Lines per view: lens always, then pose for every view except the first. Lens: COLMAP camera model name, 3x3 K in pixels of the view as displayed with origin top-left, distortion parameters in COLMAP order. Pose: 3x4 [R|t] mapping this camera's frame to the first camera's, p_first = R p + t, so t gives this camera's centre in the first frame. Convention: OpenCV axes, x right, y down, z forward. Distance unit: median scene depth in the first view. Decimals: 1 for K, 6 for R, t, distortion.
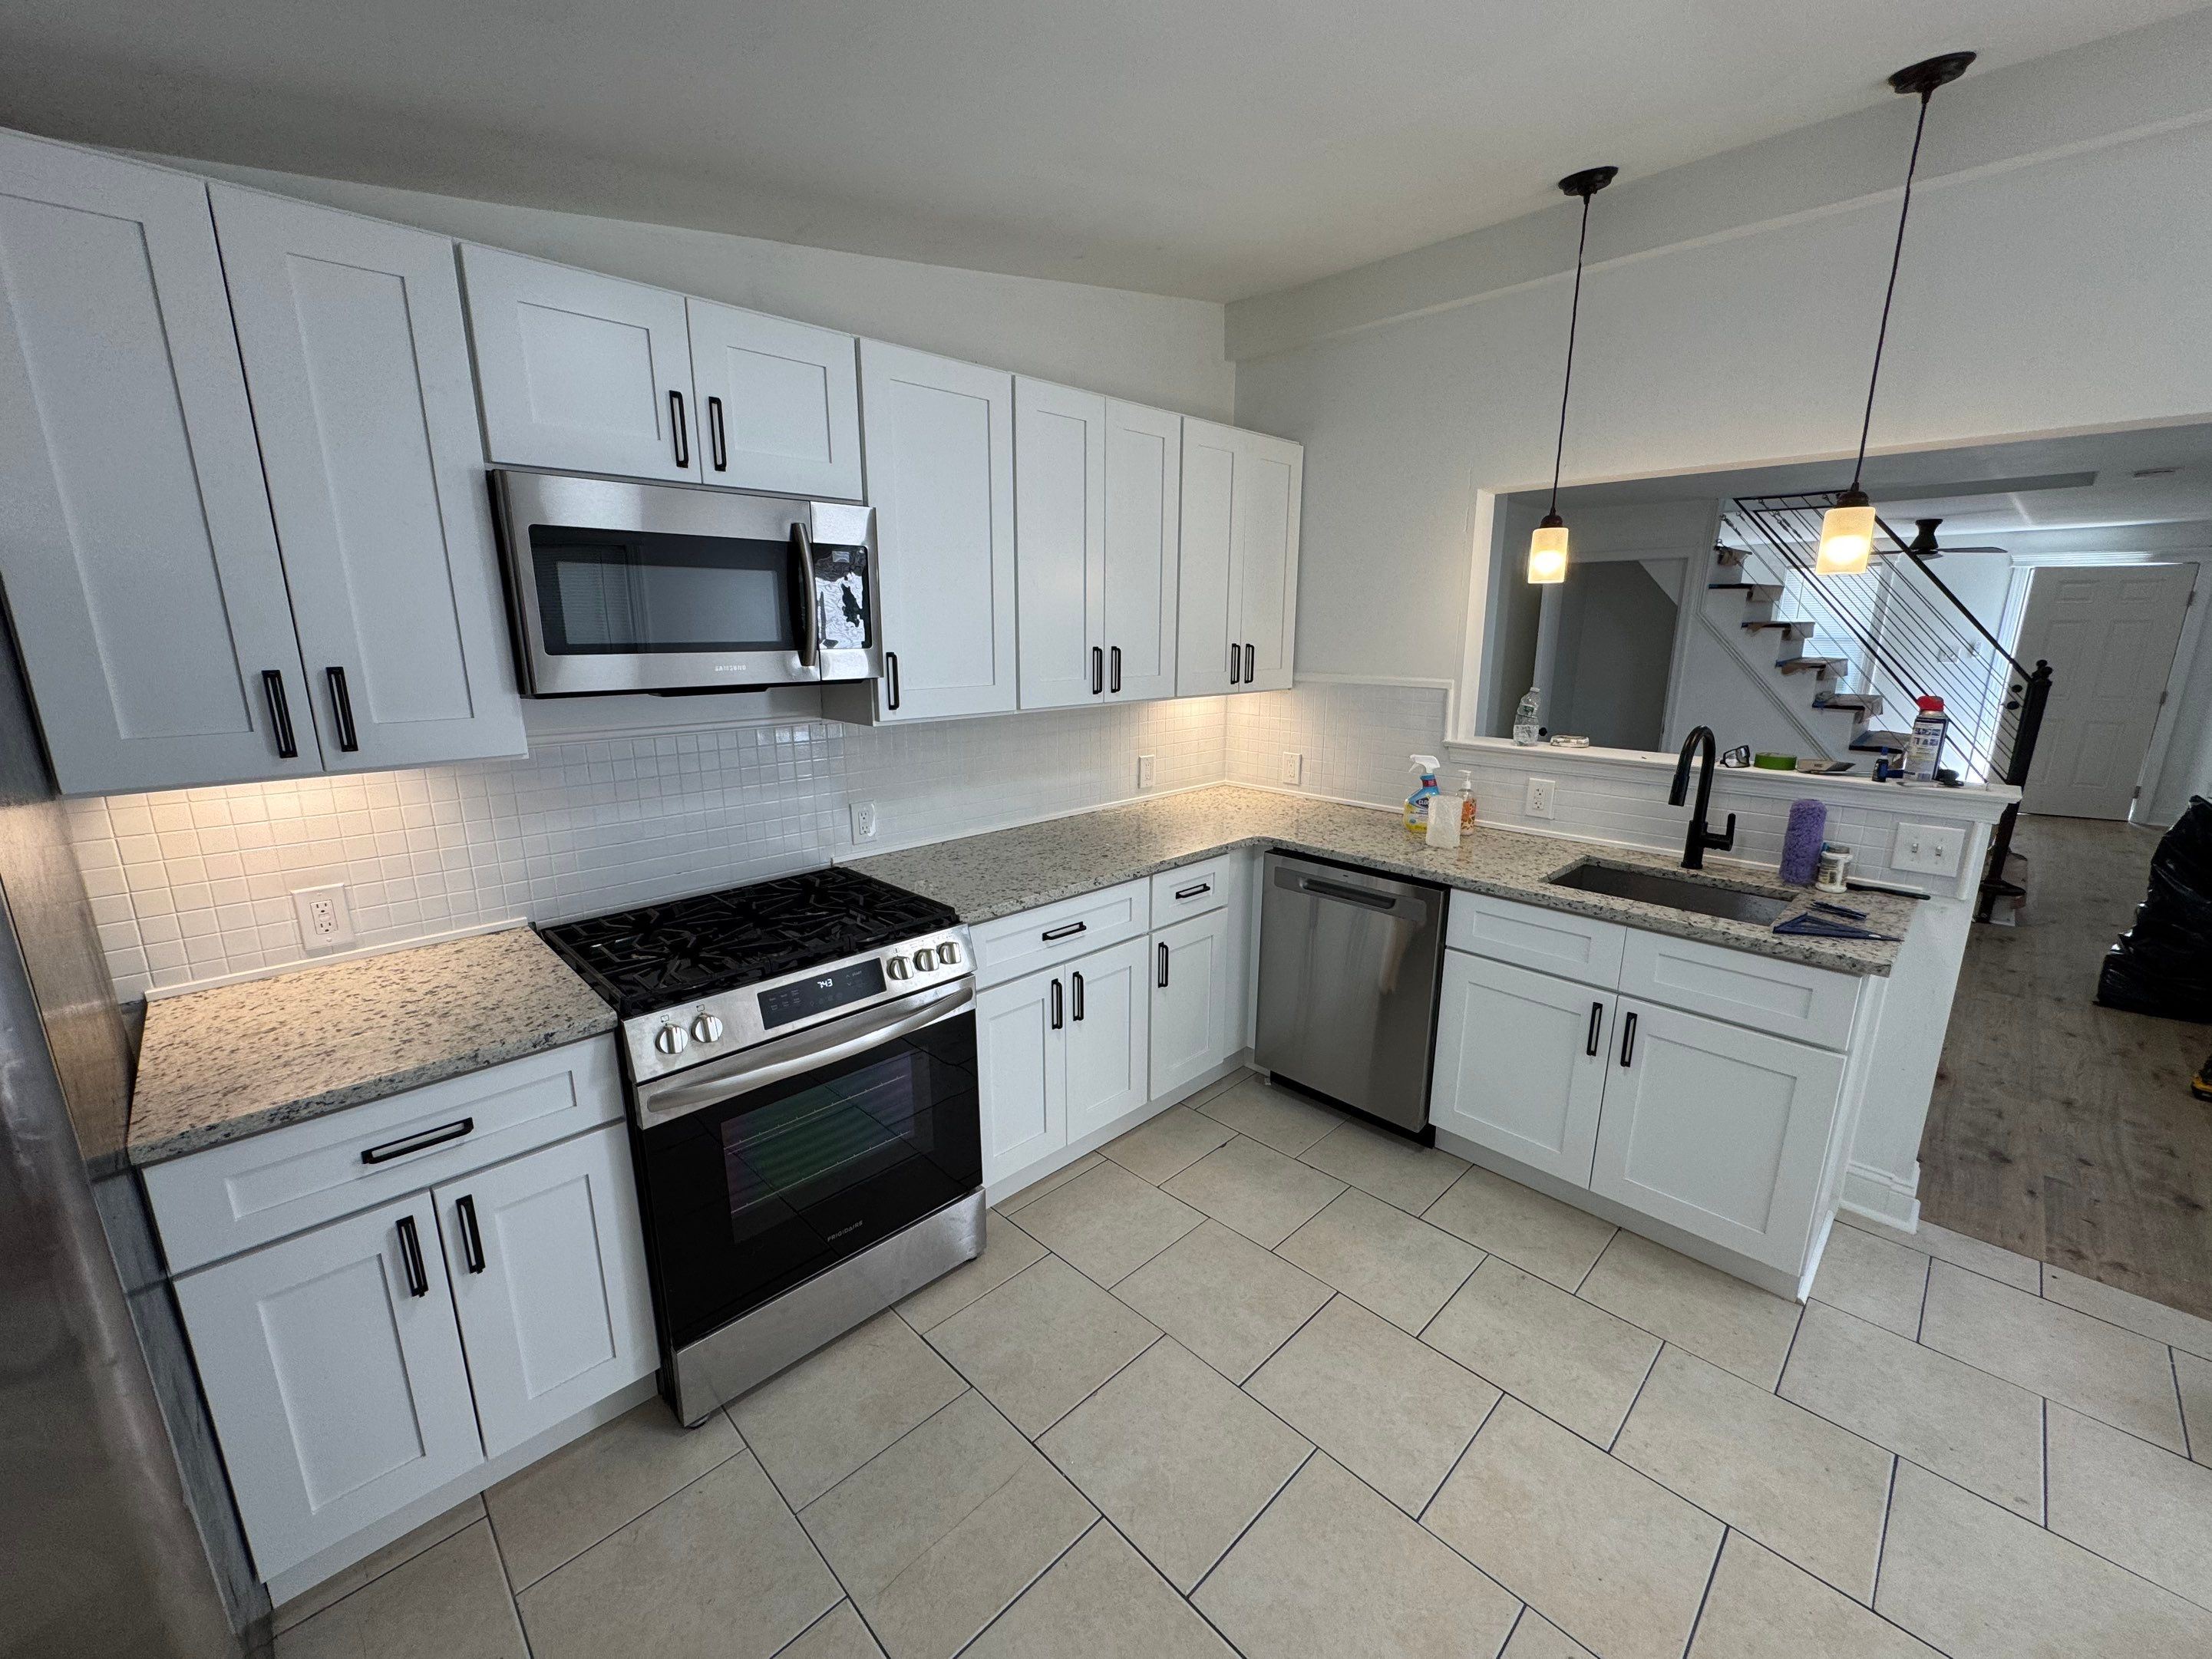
lens RADIAL K [[887.2, 0, 1108.8], [0, 887.2, 827.3], [0, 0, 1]] dist [-0.002380, 0.000348]
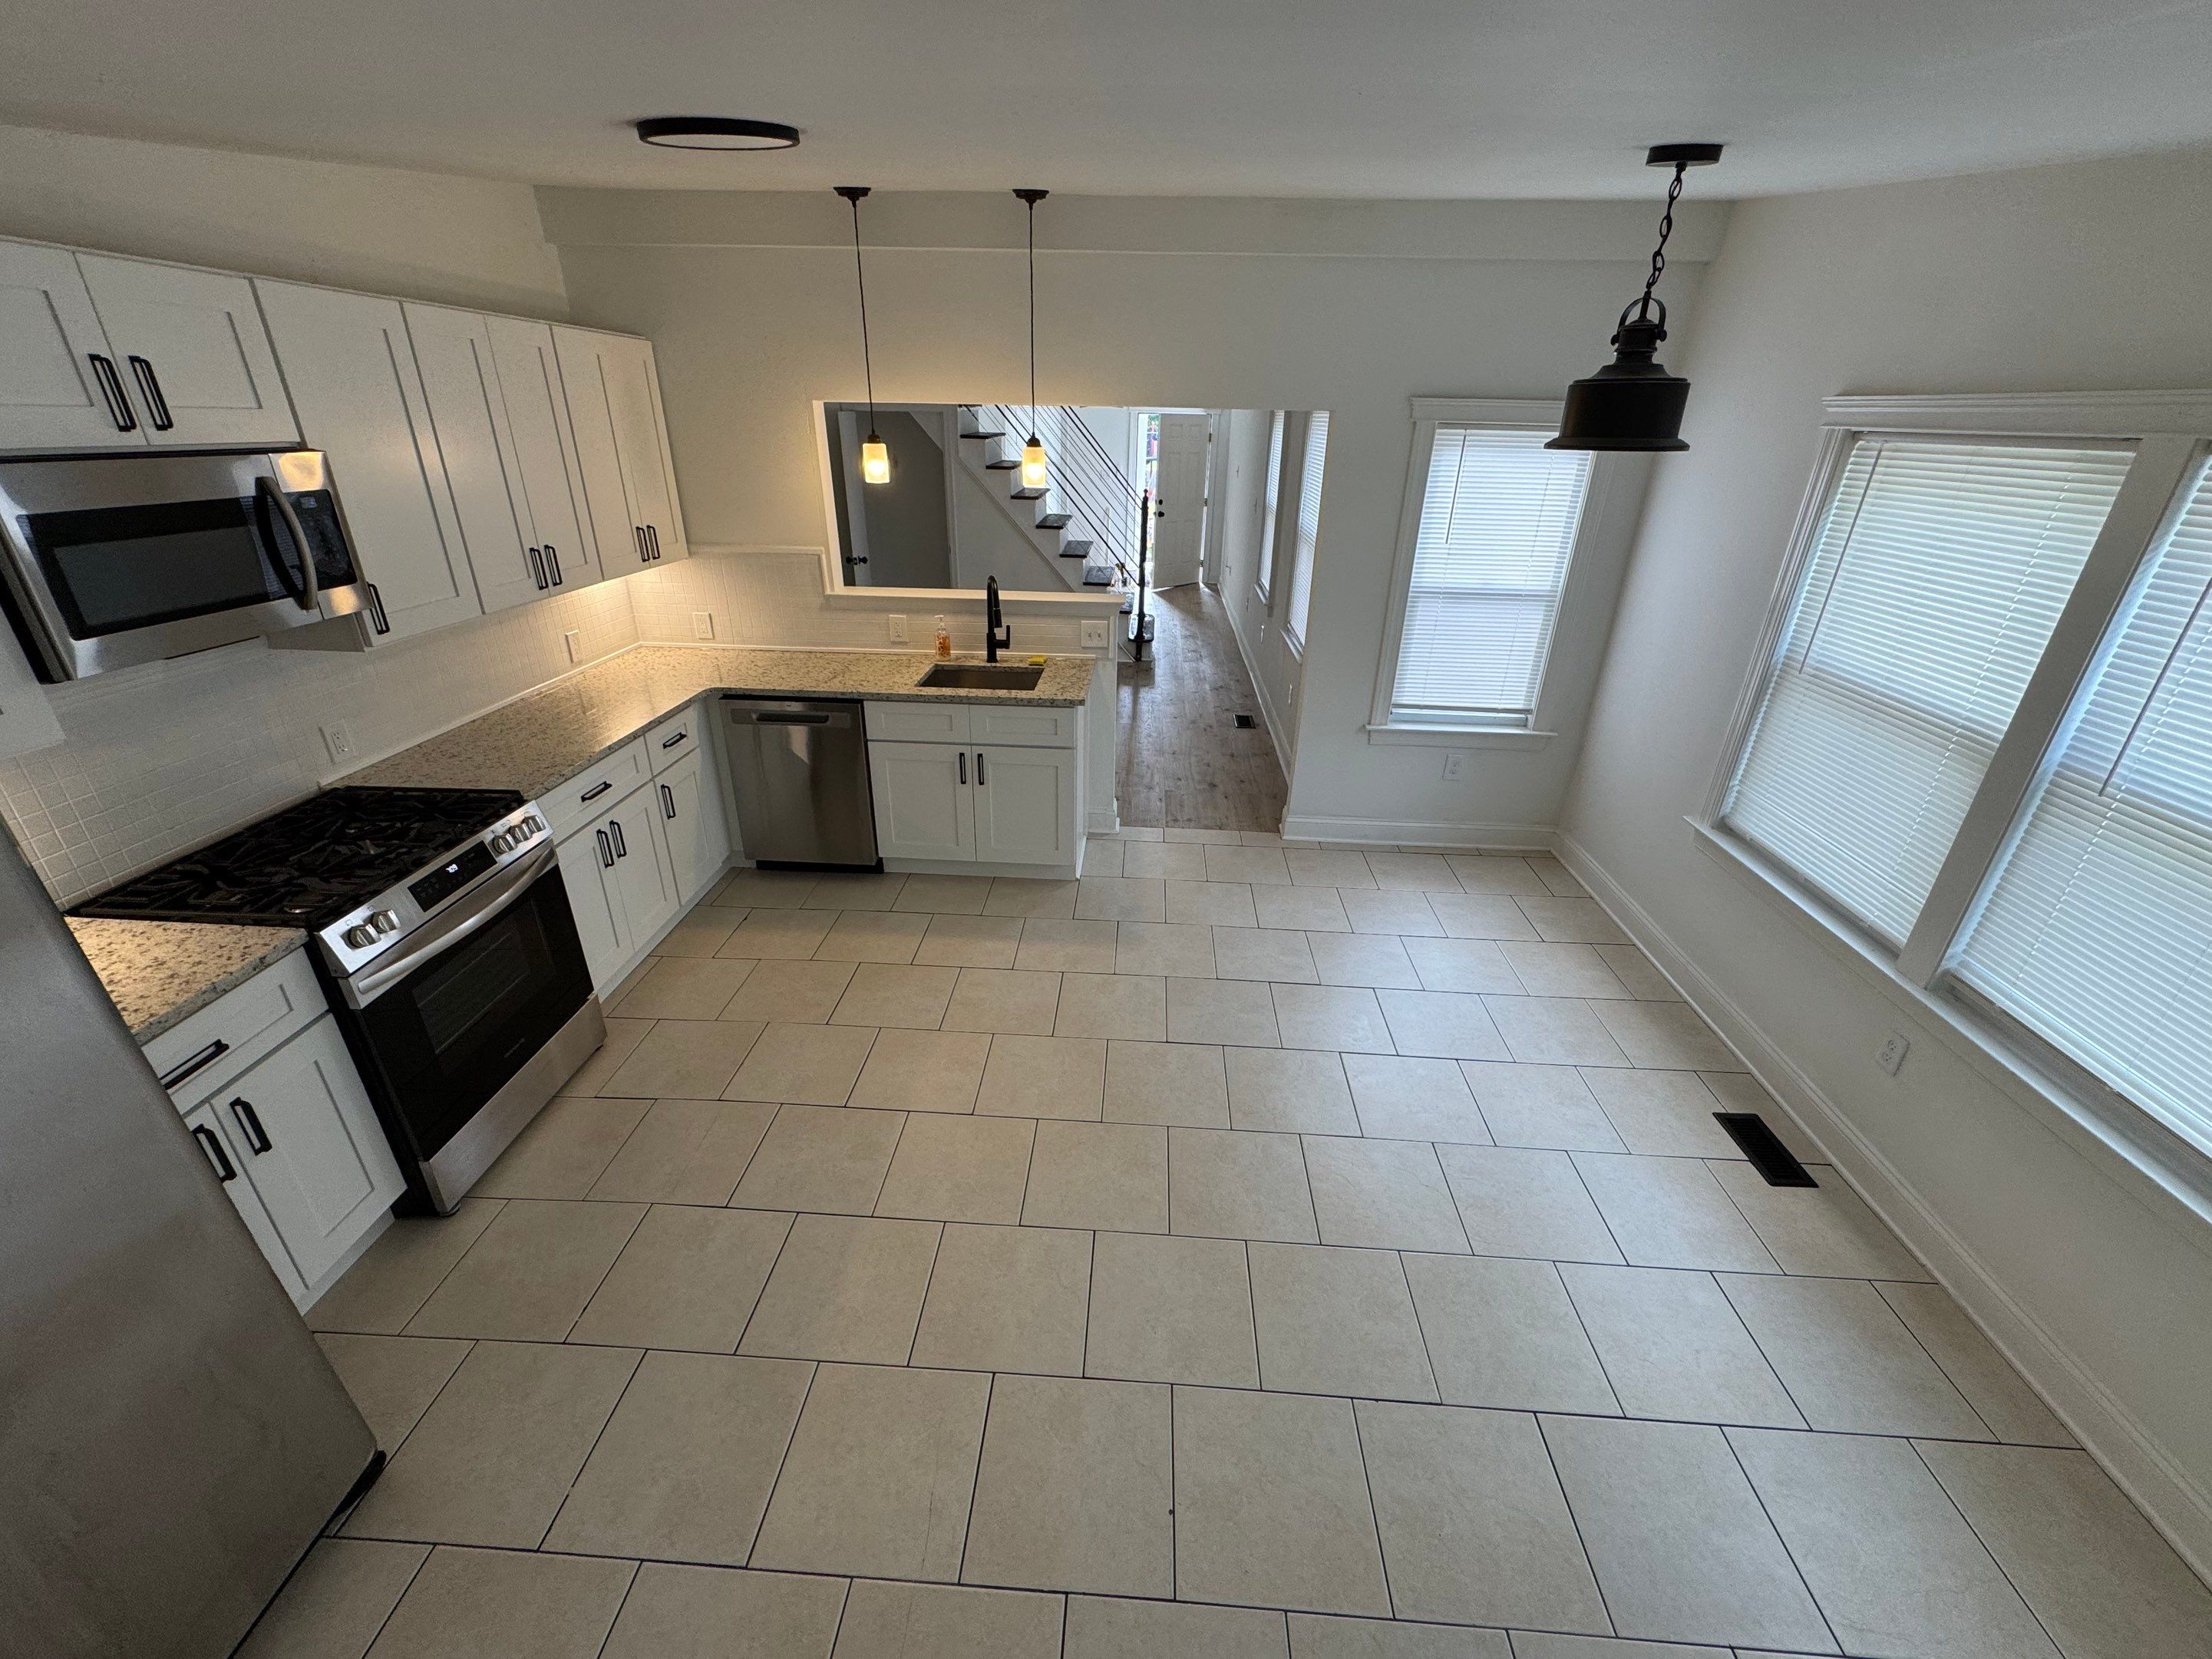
lens RADIAL K [[887.2, 0, 1104.1], [0, 887.2, 829.3], [0, 0, 1]] dist [-0.002380, 0.000348]
pose [[0.738261, -0.273780, 0.616453, -0.323081], [0.135995, 0.955569, 0.261521, -0.065526], [-0.660663, -0.109236, 0.742692, -0.441216]]
